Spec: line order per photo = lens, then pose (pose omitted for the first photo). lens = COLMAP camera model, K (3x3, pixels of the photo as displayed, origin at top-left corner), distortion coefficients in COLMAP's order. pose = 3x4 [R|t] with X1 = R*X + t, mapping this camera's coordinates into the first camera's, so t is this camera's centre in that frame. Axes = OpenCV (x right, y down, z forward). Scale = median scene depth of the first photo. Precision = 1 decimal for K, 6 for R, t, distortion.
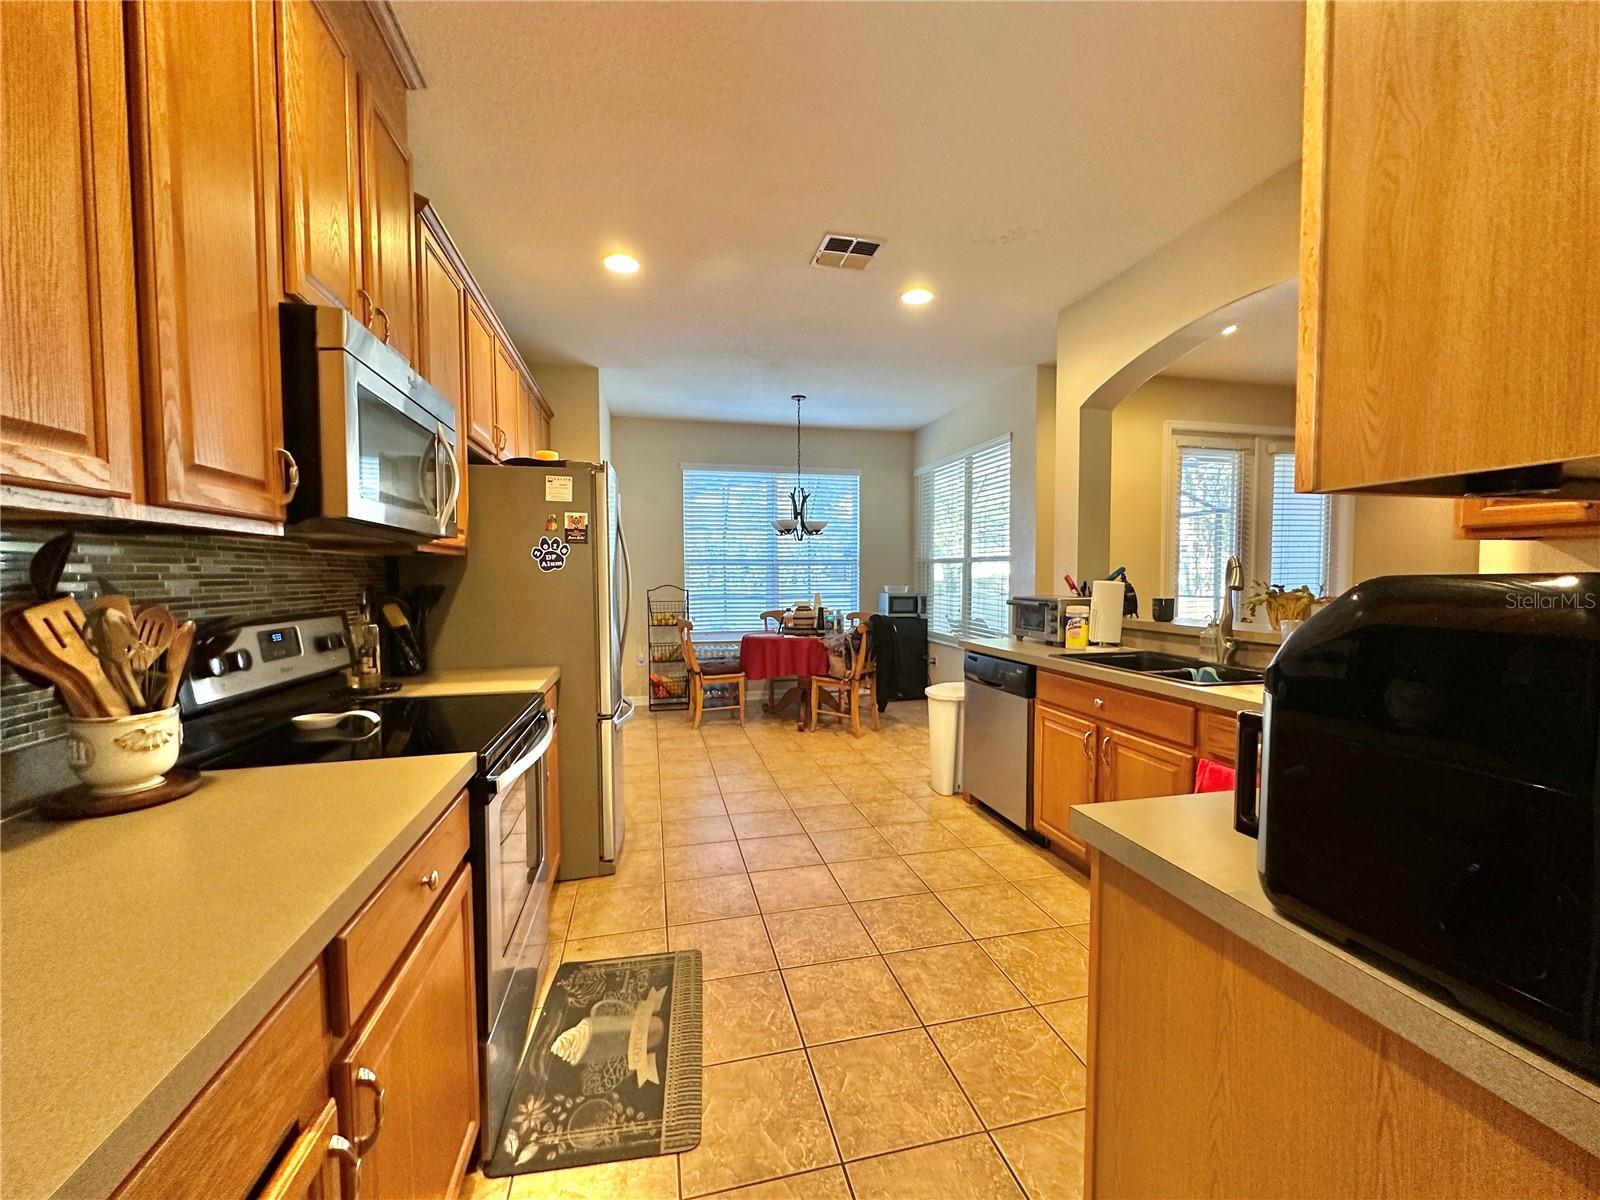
lens RADIAL K [[639.5, 0, 802.9], [0, 639.5, 601.1], [0, 0, 1]] dist [-0.004865, 0.000181]
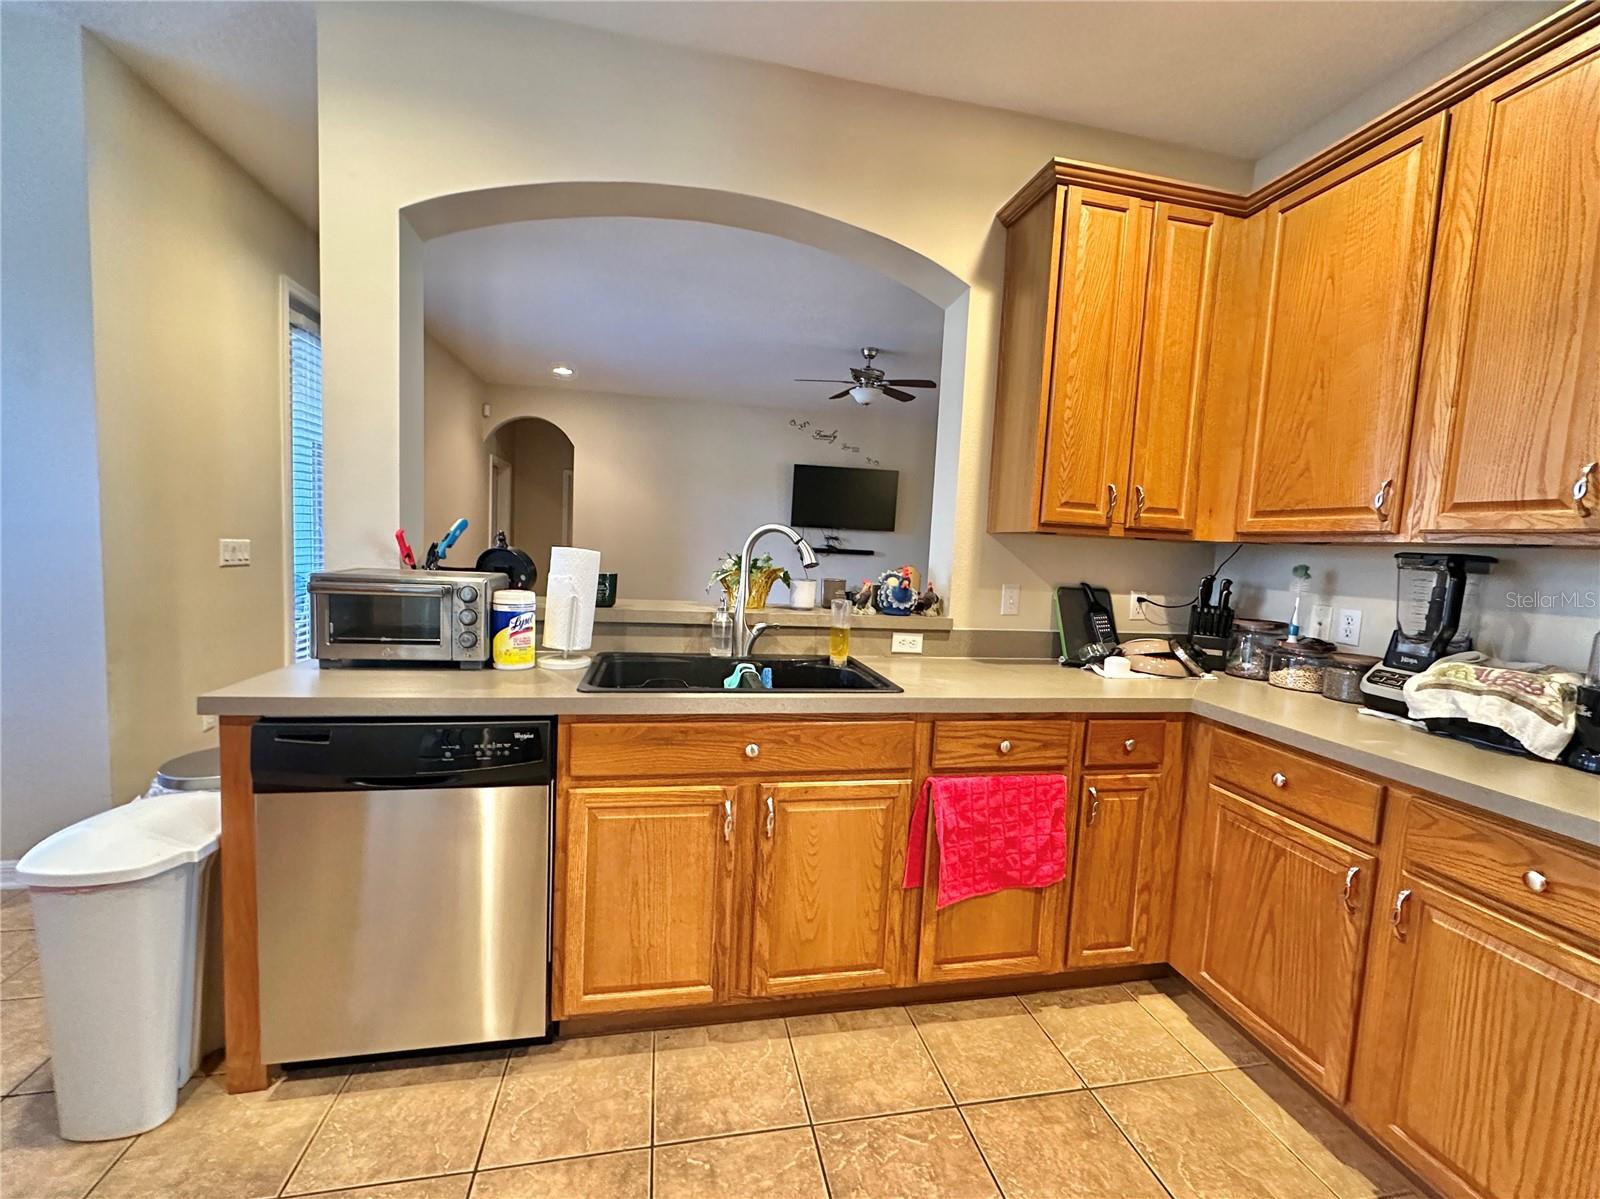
lens RADIAL K [[663.5, 0, 800.8], [0, 663.5, 604.9], [0, 0, 1]] dist [-0.001218, -0.000037]
pose [[0.030073, -0.083875, 0.996022, -0.178540], [-0.005617, 0.996443, 0.084080, -0.039674], [-0.999532, -0.008123, 0.029494, 0.943223]]
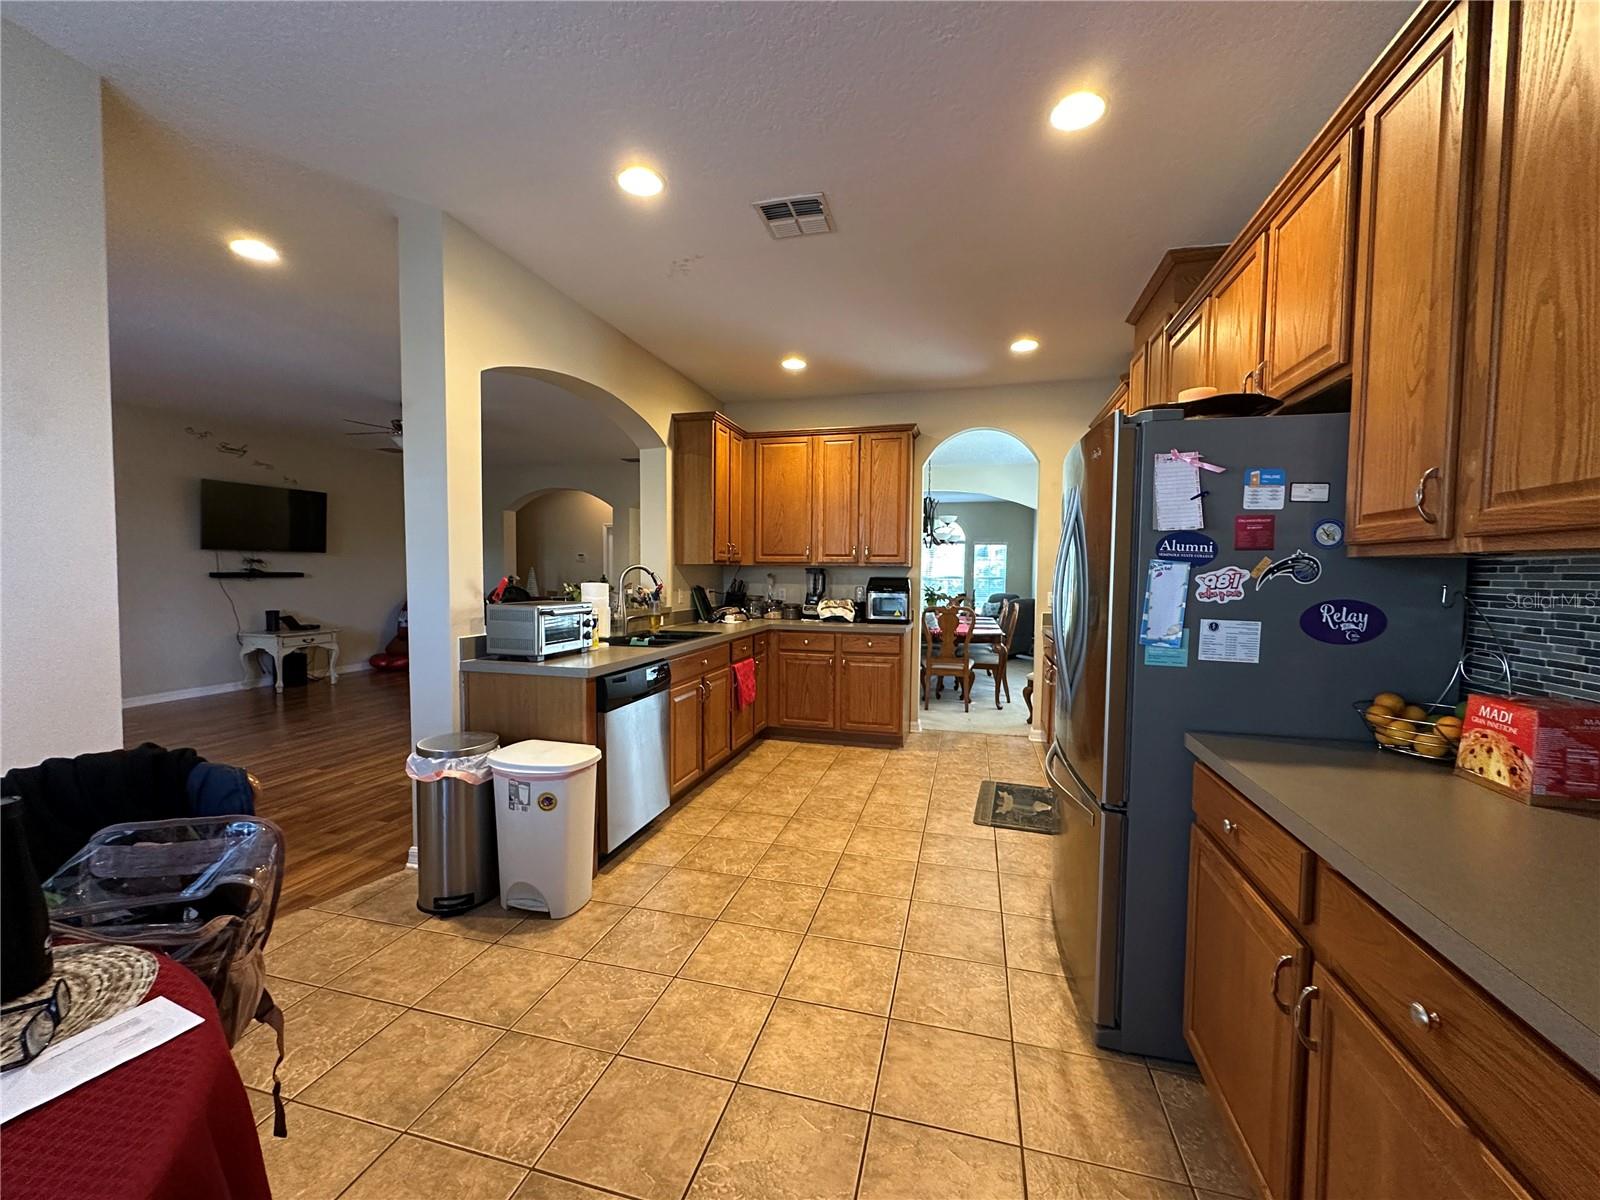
lens RADIAL K [[639.5, 0, 802.9], [0, 639.5, 601.1], [0, 0, 1]] dist [-0.004865, 0.000181]
pose [[-0.880524, -0.023760, 0.473405, -0.481407], [0.016053, 0.996675, 0.079882, -0.107233], [-0.473729, 0.077937, -0.877215, 2.342422]]
